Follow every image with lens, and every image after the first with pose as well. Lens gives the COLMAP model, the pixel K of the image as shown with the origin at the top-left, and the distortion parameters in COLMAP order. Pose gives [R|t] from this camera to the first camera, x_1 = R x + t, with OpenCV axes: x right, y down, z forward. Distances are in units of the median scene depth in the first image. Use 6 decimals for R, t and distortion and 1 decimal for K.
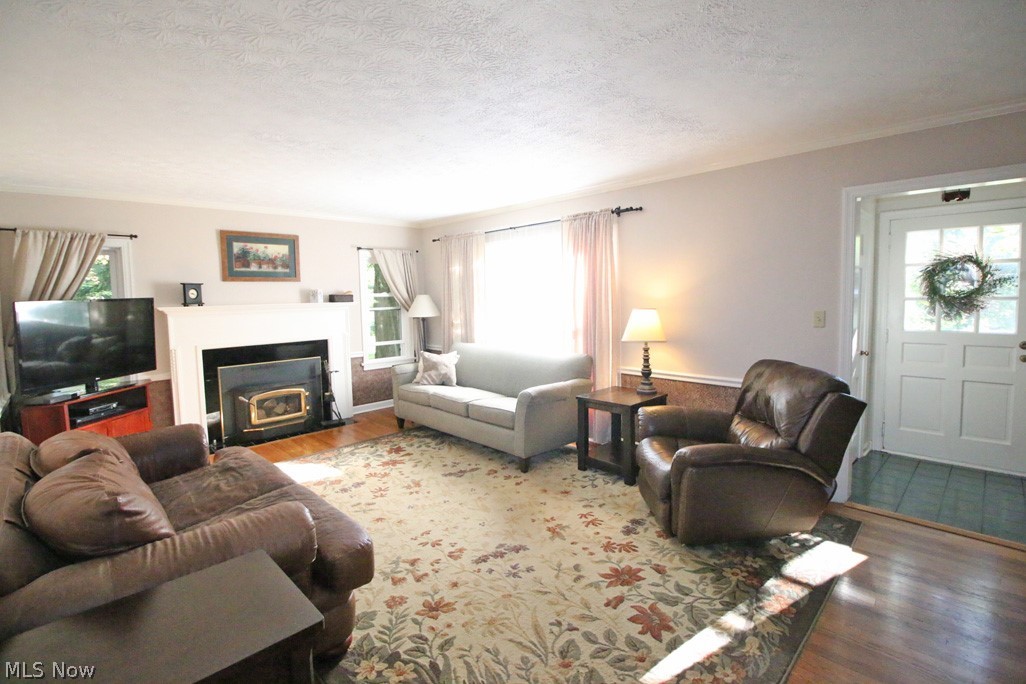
lens RADIAL K [[467.6, 0, 512.1], [0, 467.6, 338.0], [0, 0, 1]] dist [-0.010067, -0.004766]
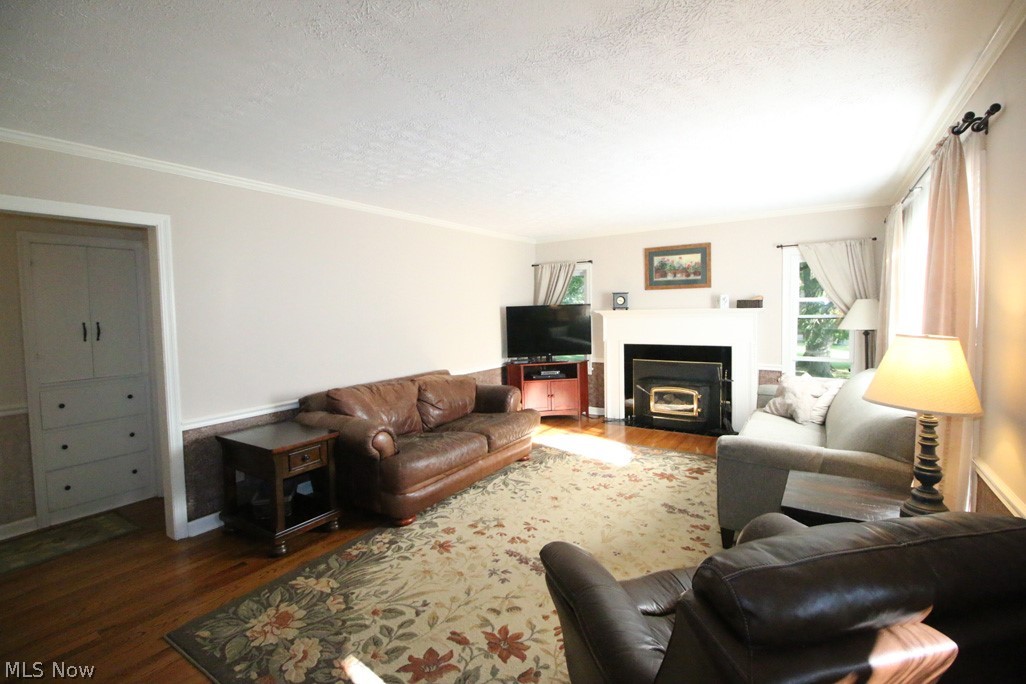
lens RADIAL K [[467.6, 0, 511.5], [0, 467.6, 339.7], [0, 0, 1]] dist [-0.010067, -0.004766]
pose [[0.211561, 0.079437, -0.974131, 0.658625], [-0.074671, 0.995092, 0.064929, -0.058924], [0.974508, 0.059003, 0.216455, 0.515766]]
